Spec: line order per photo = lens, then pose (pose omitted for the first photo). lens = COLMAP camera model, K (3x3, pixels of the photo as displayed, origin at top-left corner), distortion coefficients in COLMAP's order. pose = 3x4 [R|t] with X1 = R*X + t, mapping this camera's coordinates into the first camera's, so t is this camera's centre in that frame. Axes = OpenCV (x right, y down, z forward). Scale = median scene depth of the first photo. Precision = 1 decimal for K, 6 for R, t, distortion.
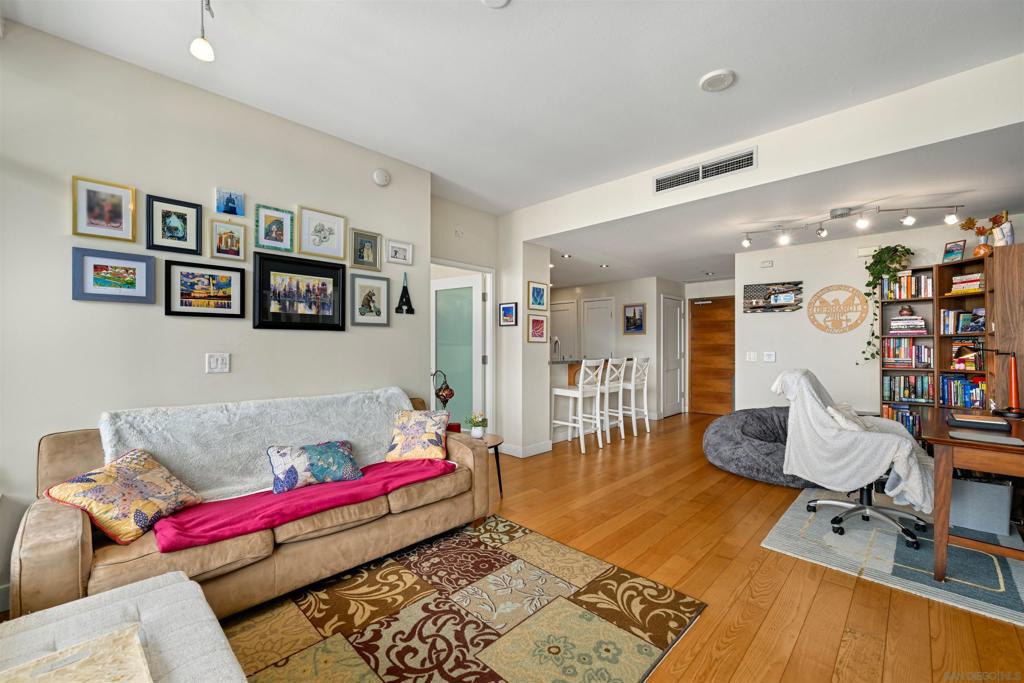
lens RADIAL K [[417.2, 0, 516.6], [0, 417.2, 346.4], [0, 0, 1]] dist [-0.001468, -0.000178]
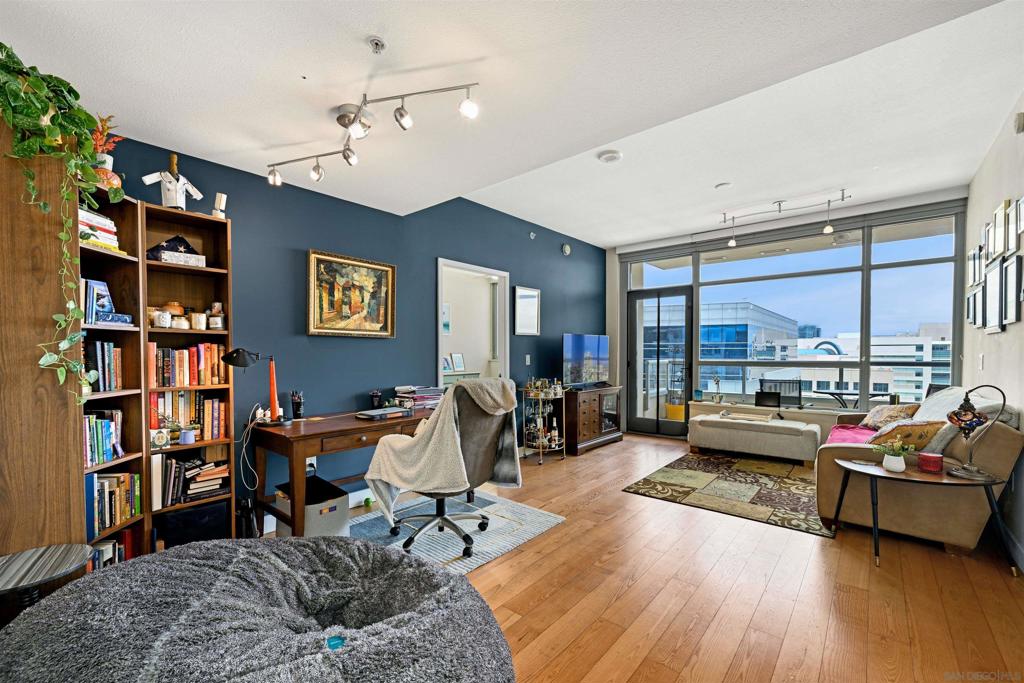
lens RADIAL K [[420.6, 0, 518.9], [0, 420.6, 359.2], [0, 0, 1]] dist [0.000262, 0.000019]
pose [[-0.998025, 0.002795, -0.062748, 0.802649], [0.001723, 0.999852, 0.017130, 0.006375], [0.062787, 0.016988, -0.997882, 2.199584]]
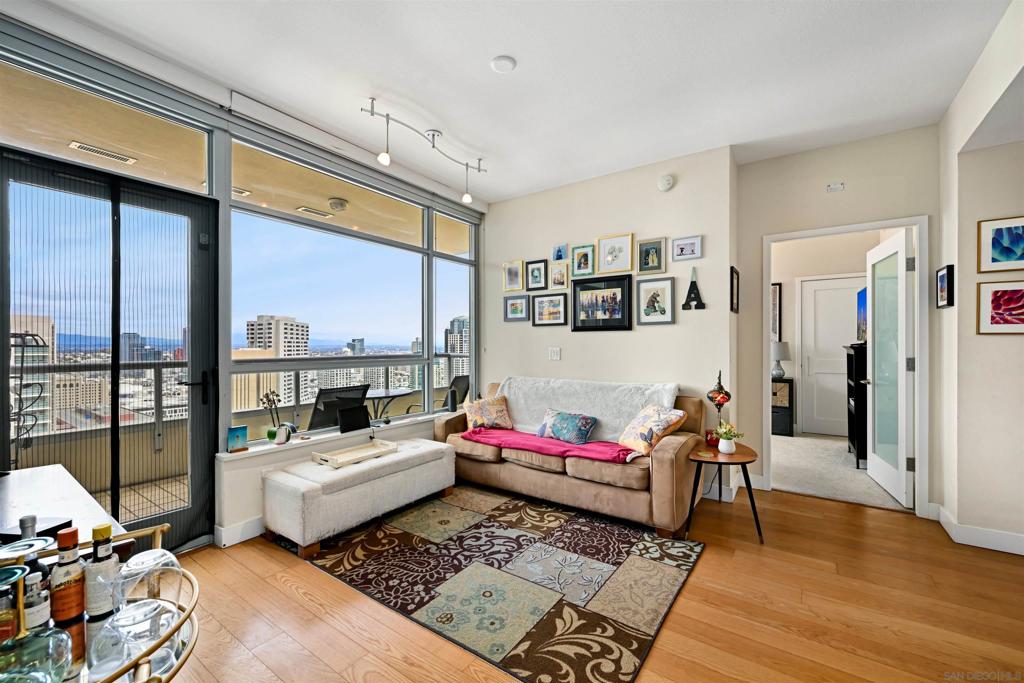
lens RADIAL K [[418.9, 0, 513.1], [0, 418.9, 344.9], [0, 0, 1]] dist [0.000521, 0.000179]
pose [[0.151972, -0.000953, -0.988384, 0.855035], [0.000896, 0.999999, -0.000827, 0.006093], [0.988384, -0.000760, 0.151972, 0.585588]]
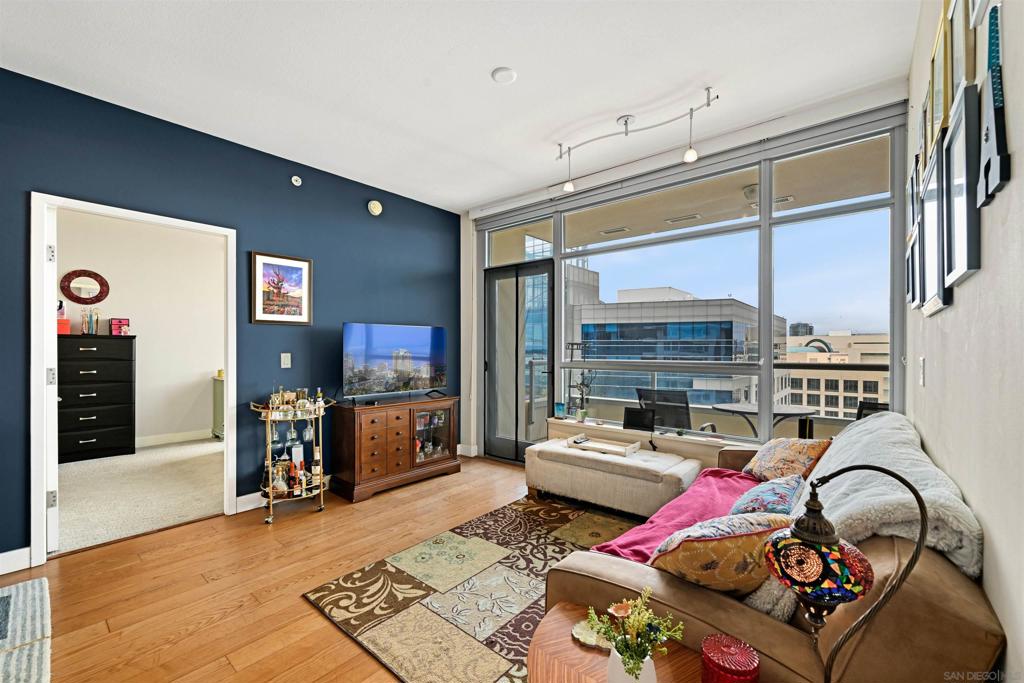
lens RADIAL K [[417.2, 0, 516.6], [0, 417.2, 346.4], [0, 0, 1]] dist [-0.001468, -0.000178]
pose [[-0.997810, -0.001883, -0.066117, -0.004616], [-0.001539, 0.999985, -0.005251, 0.003673], [0.066126, -0.005137, -0.997798, 1.621574]]
